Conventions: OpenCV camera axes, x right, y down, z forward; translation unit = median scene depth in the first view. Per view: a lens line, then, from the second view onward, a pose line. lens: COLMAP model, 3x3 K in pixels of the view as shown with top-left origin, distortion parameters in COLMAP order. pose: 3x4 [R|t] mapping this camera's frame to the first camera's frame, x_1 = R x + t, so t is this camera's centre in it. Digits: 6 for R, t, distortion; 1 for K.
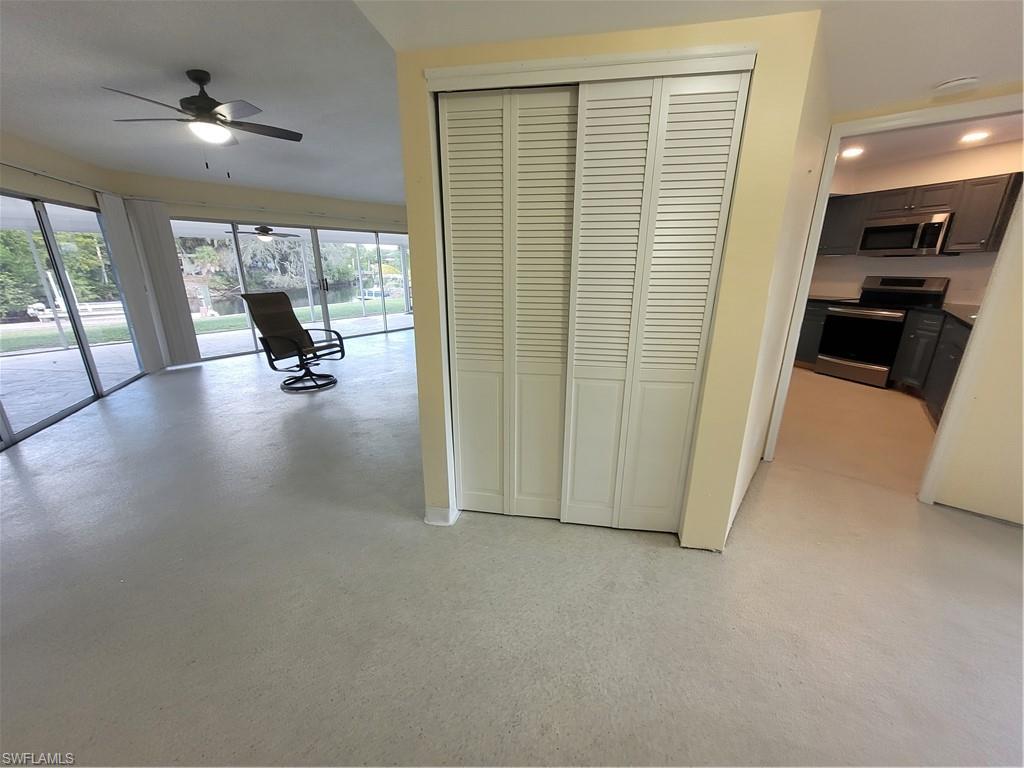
lens RADIAL K [[396.0, 0, 513.0], [0, 396.0, 387.1], [0, 0, 1]] dist [0.001464, 0.000260]
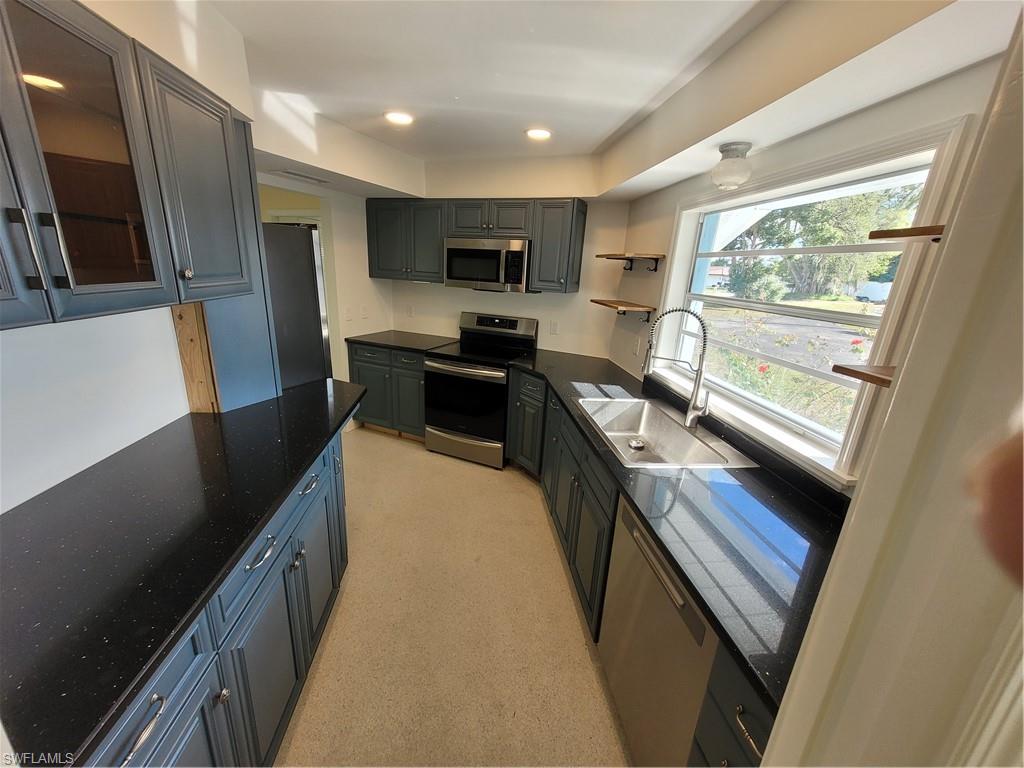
lens RADIAL K [[396.0, 0, 513.0], [0, 396.0, 387.1], [0, 0, 1]] dist [0.001464, 0.000260]
pose [[0.700484, -0.153963, 0.696863, 0.466971], [0.155720, 0.985898, 0.061294, -0.193845], [-0.696472, 0.065580, 0.714581, 0.455012]]
